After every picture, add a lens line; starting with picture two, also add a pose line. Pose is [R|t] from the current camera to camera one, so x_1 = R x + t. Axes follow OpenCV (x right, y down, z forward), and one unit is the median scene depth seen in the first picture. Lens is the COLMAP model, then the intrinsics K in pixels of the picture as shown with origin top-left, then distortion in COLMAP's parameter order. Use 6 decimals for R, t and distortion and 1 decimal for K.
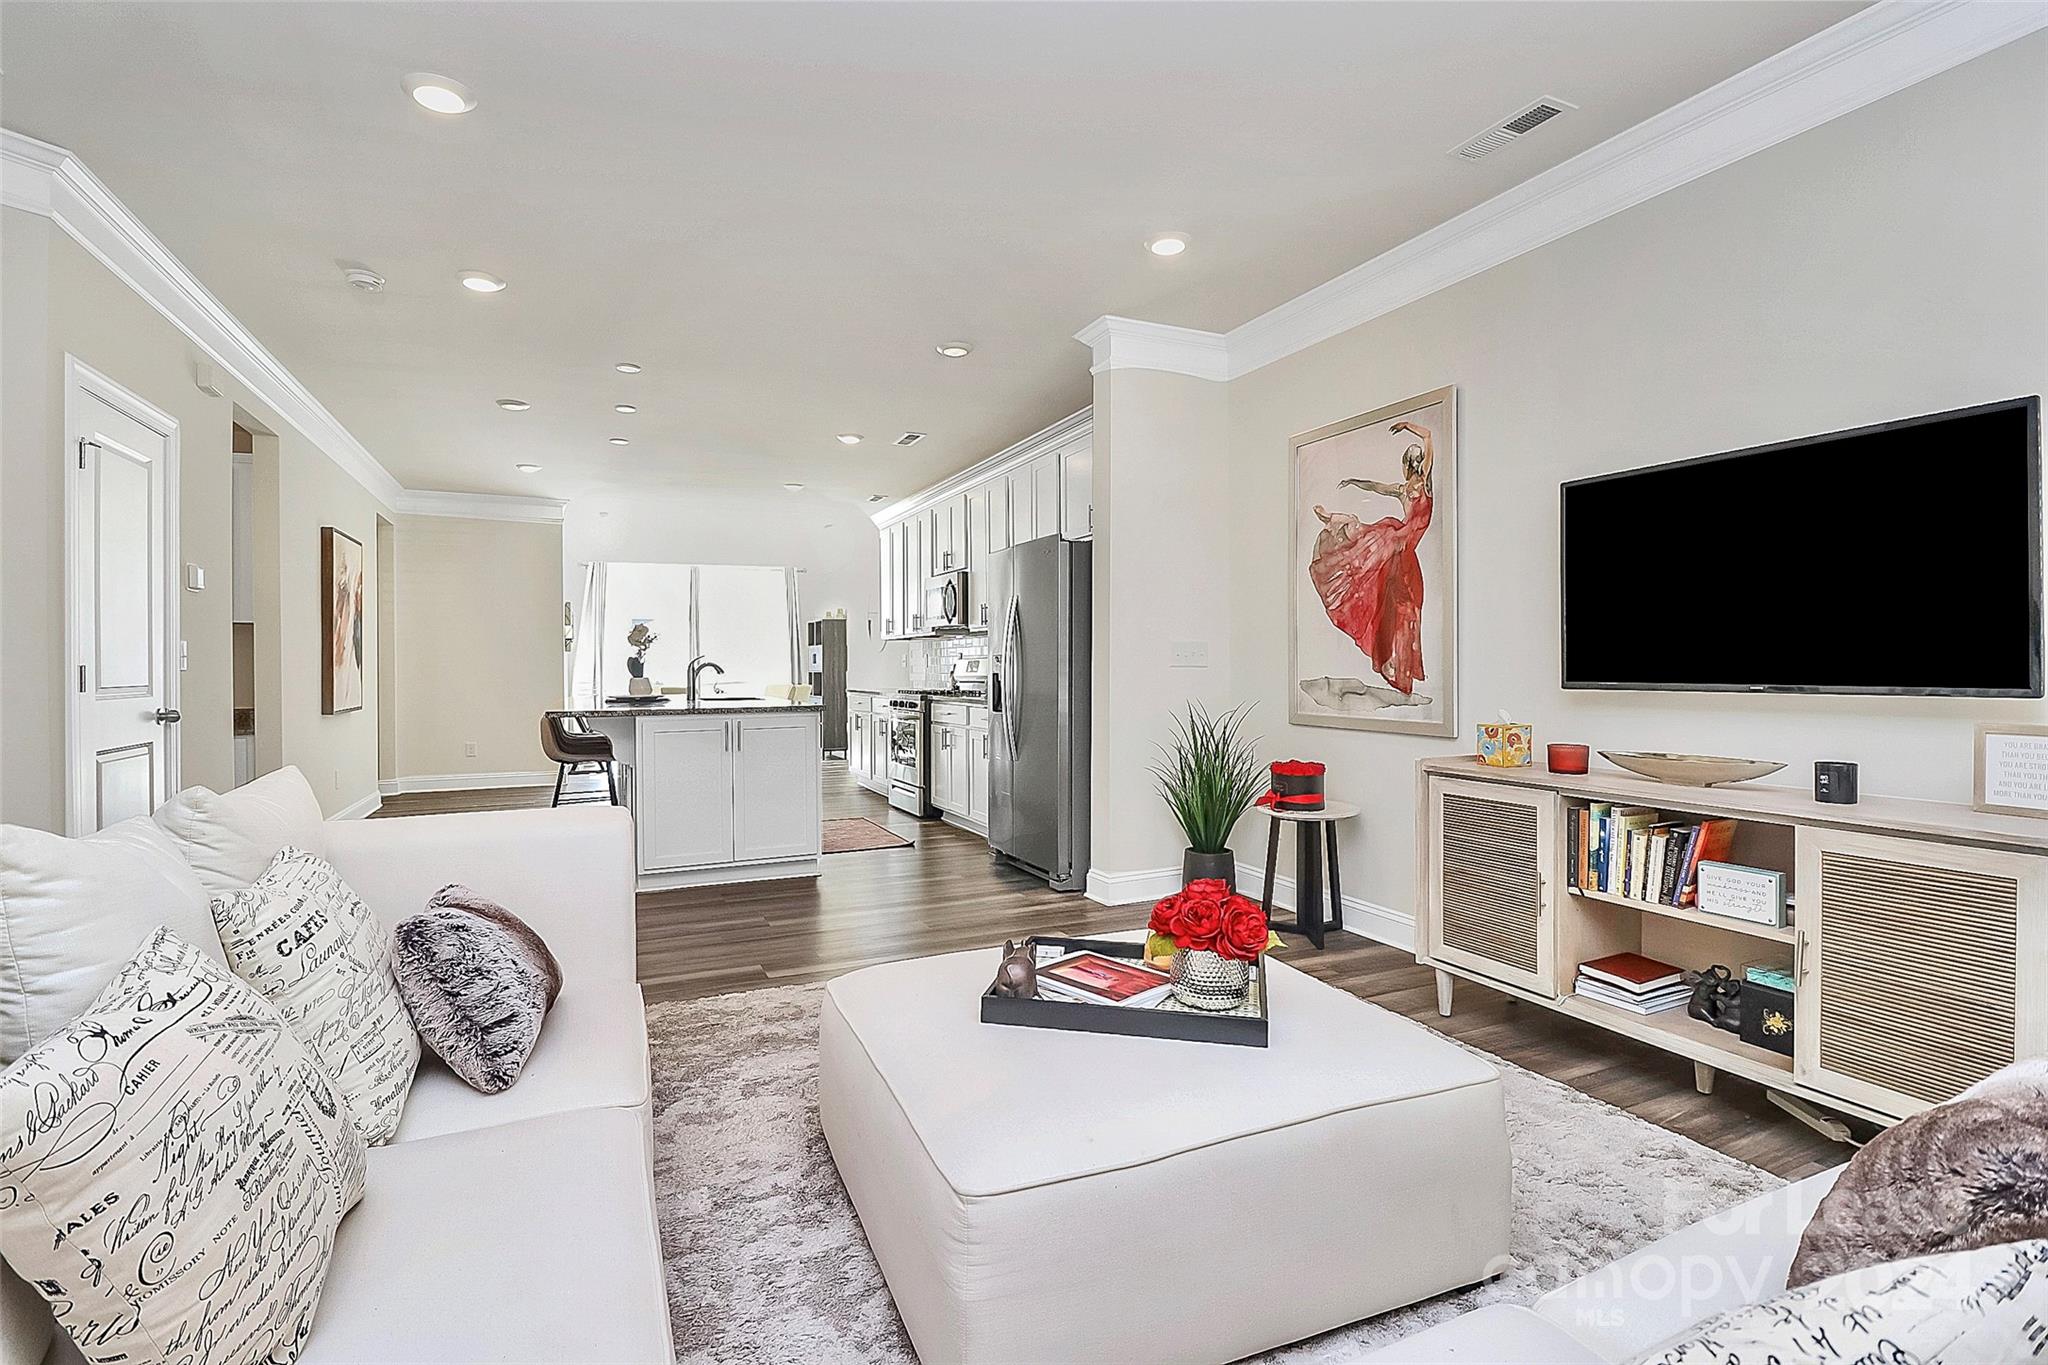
lens RADIAL K [[985.8, 0, 1028.8], [0, 985.8, 671.8], [0, 0, 1]] dist [-0.001154, -0.010804]
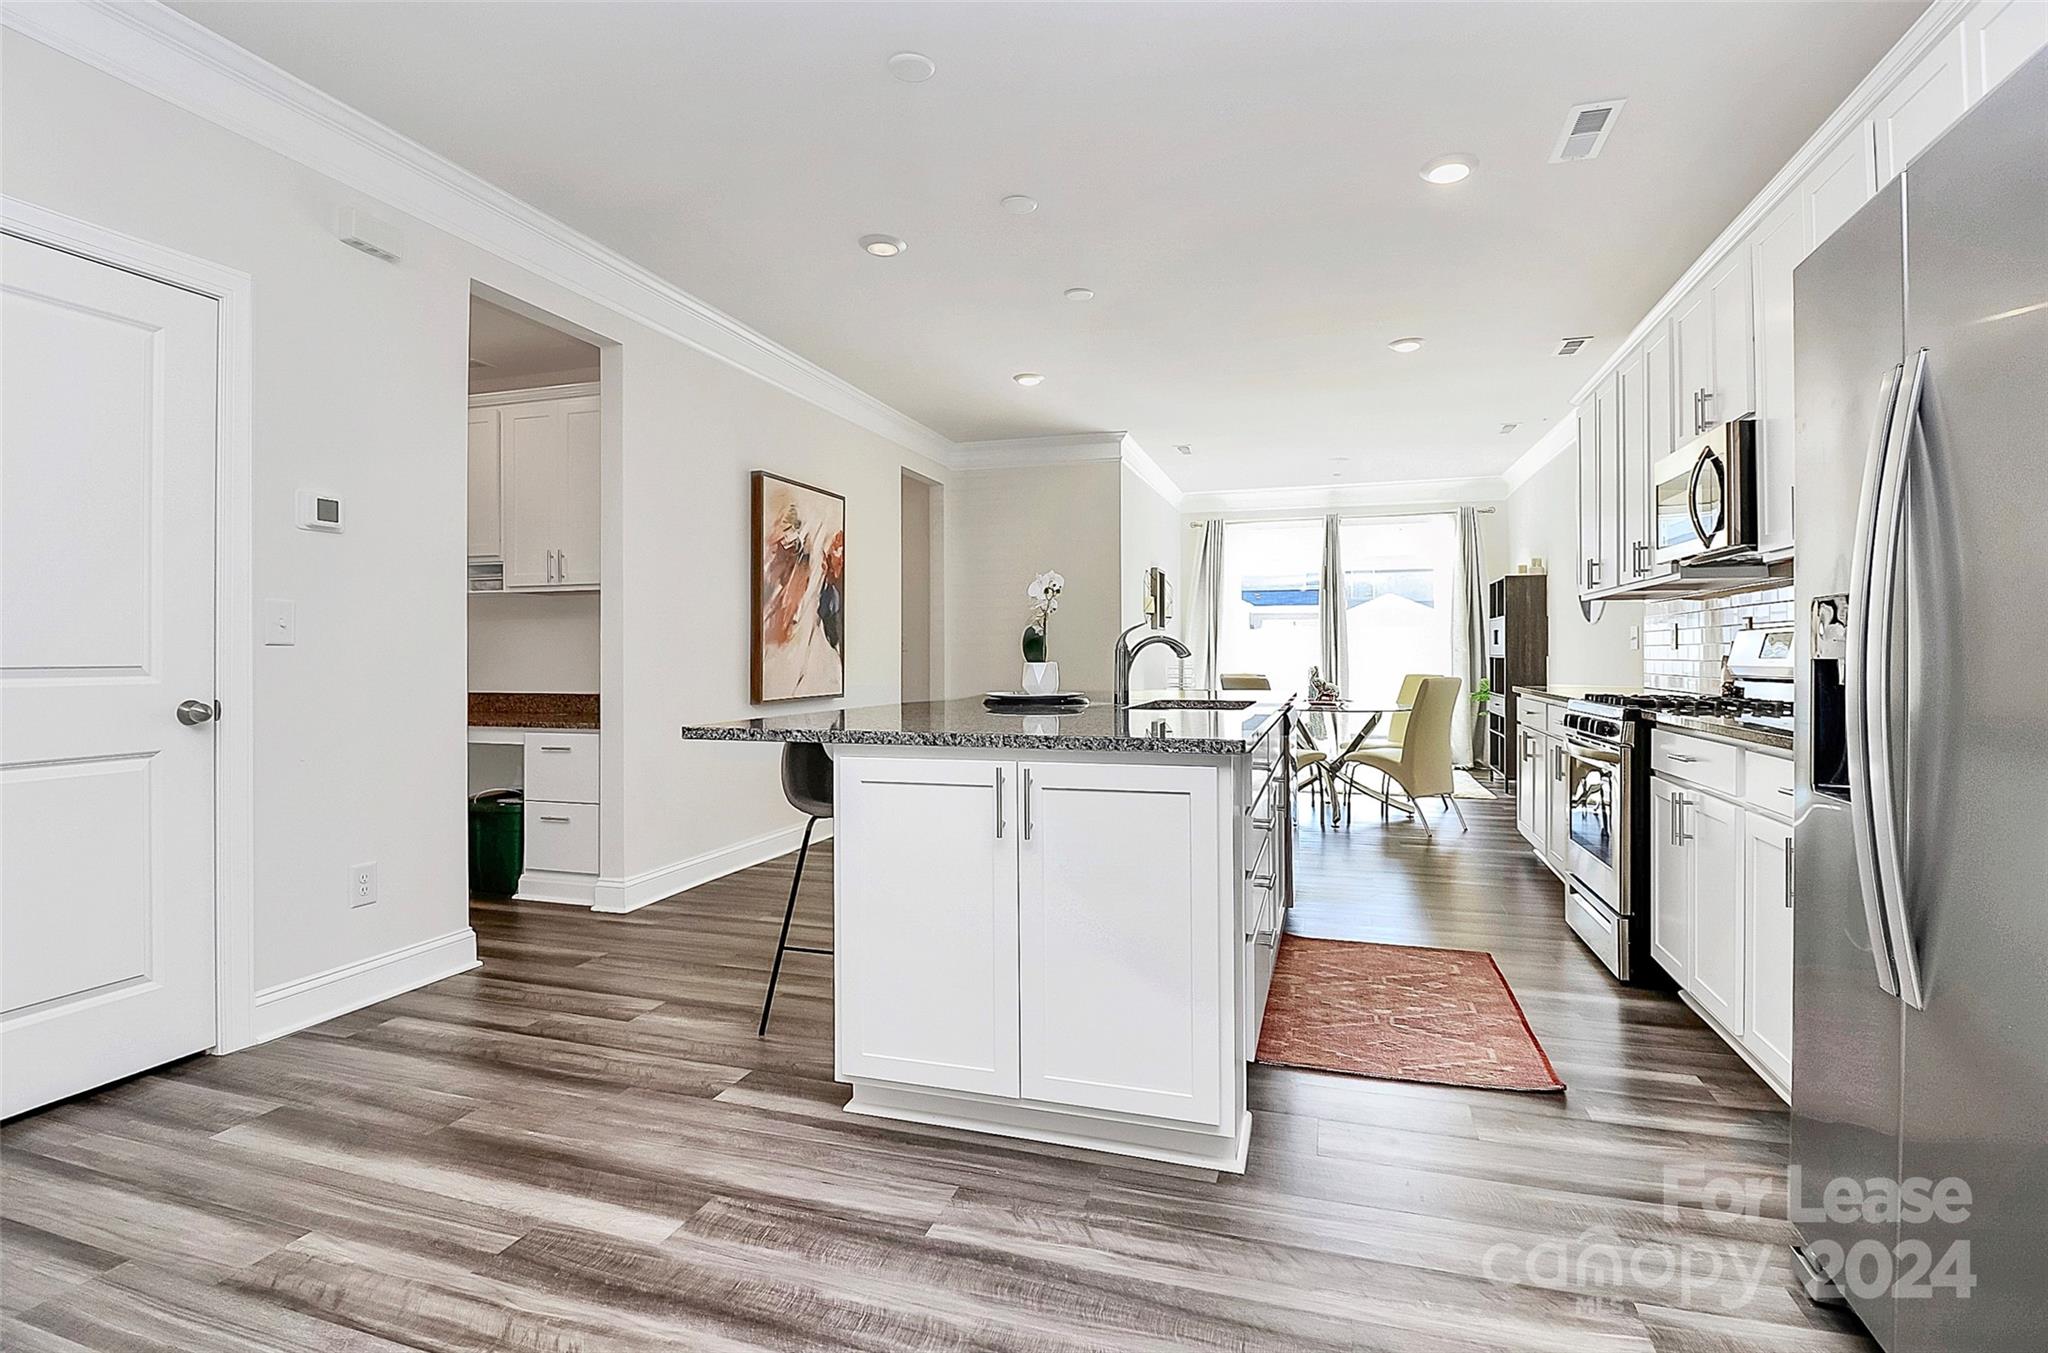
lens RADIAL K [[985.8, 0, 1008.5], [0, 985.8, 649.4], [0, 0, 1]] dist [-0.001154, -0.010804]
pose [[0.732379, 0.003057, -0.680890, -0.017956], [-0.007640, 0.999964, -0.003728, 0.001149], [0.680854, 0.007932, 0.732376, 0.831033]]
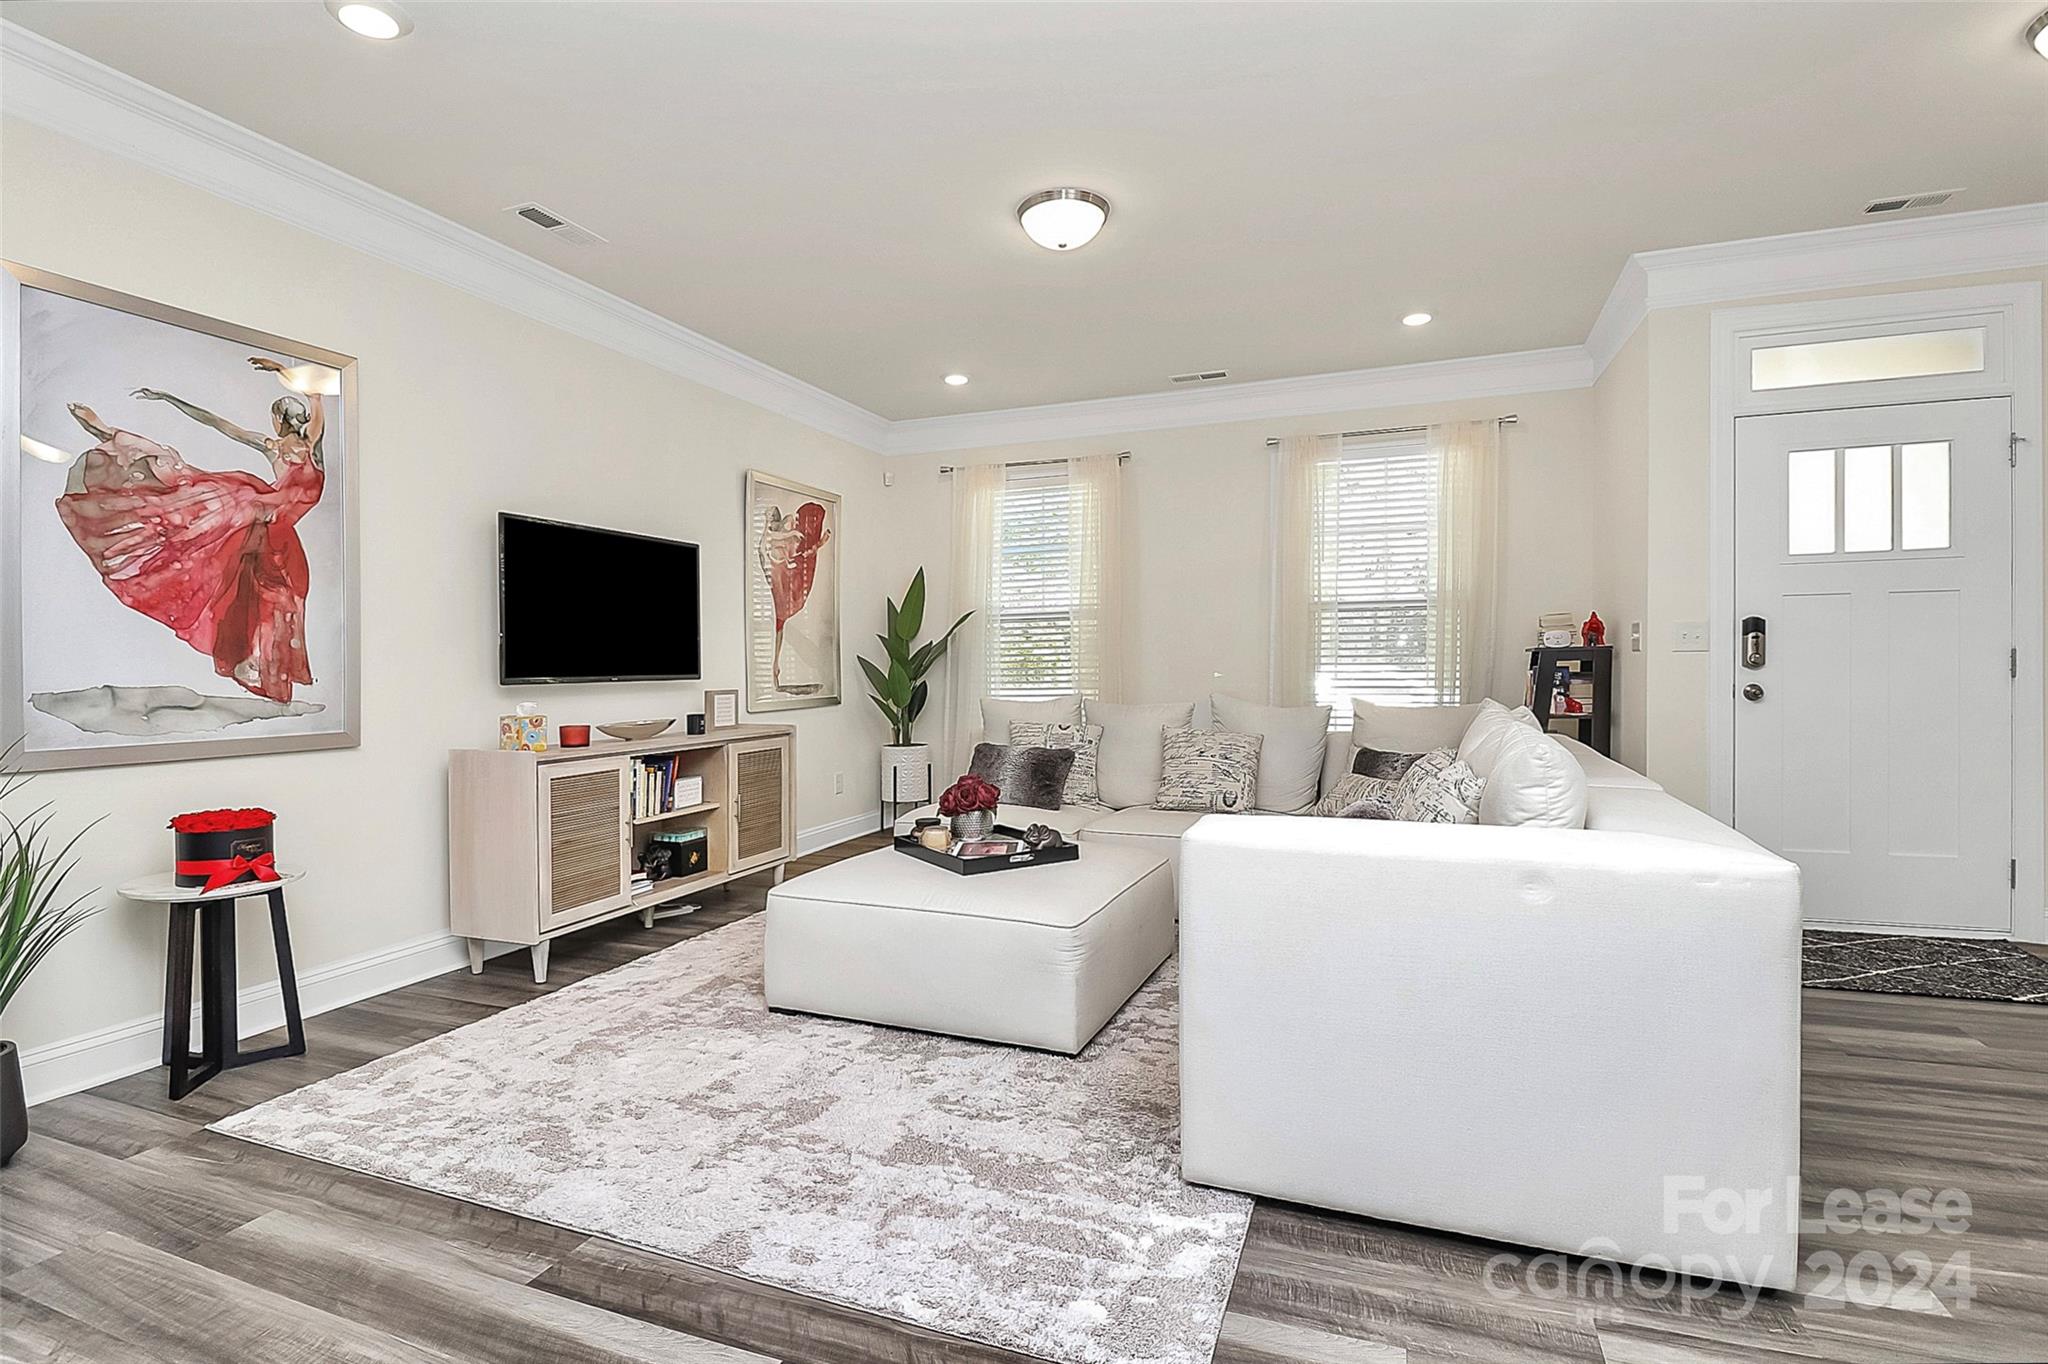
lens RADIAL K [[985.8, 0, 1005.7], [0, 985.8, 667.3], [0, 0, 1]] dist [-0.001154, -0.010804]
pose [[-0.691287, 0.012628, 0.722470, -0.557017], [0.020772, 0.999781, 0.002400, 0.003987], [-0.722282, 0.016666, -0.691398, 1.045000]]
